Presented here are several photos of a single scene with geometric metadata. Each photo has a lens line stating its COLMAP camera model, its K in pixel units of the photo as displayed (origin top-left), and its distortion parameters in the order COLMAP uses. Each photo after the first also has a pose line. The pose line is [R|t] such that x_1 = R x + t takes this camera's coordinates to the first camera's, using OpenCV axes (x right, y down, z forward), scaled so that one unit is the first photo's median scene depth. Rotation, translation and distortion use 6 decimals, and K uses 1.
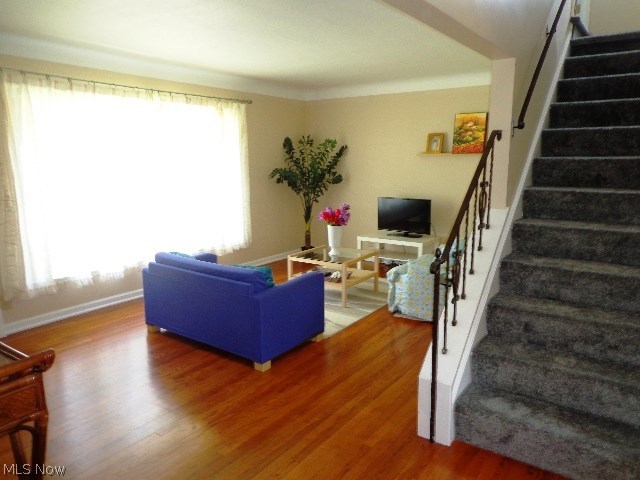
lens RADIAL K [[469.2, 0, 320.0], [0, 469.2, 240.0], [0, 0, 1]] dist [0.034755, -0.051463]
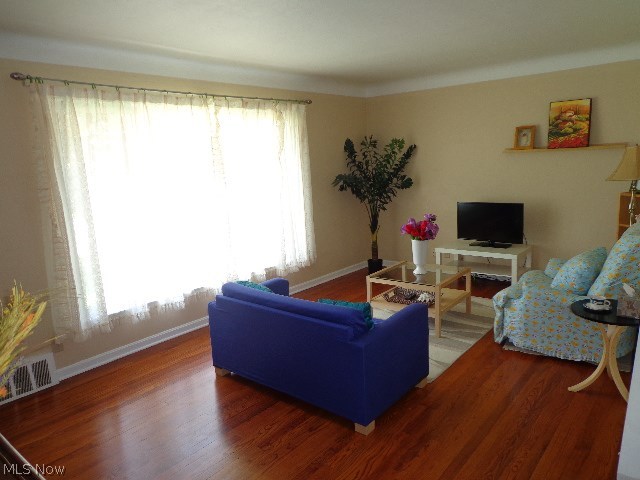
lens RADIAL K [[473.2, 0, 320.0], [0, 473.2, 240.0], [0, 0, 1]] dist [-0.000777, -0.000435]
pose [[0.996527, -0.035076, -0.075529, -0.077782], [0.035007, 0.999385, -0.002232, -0.032259], [0.075561, -0.000420, 0.997141, 0.116807]]
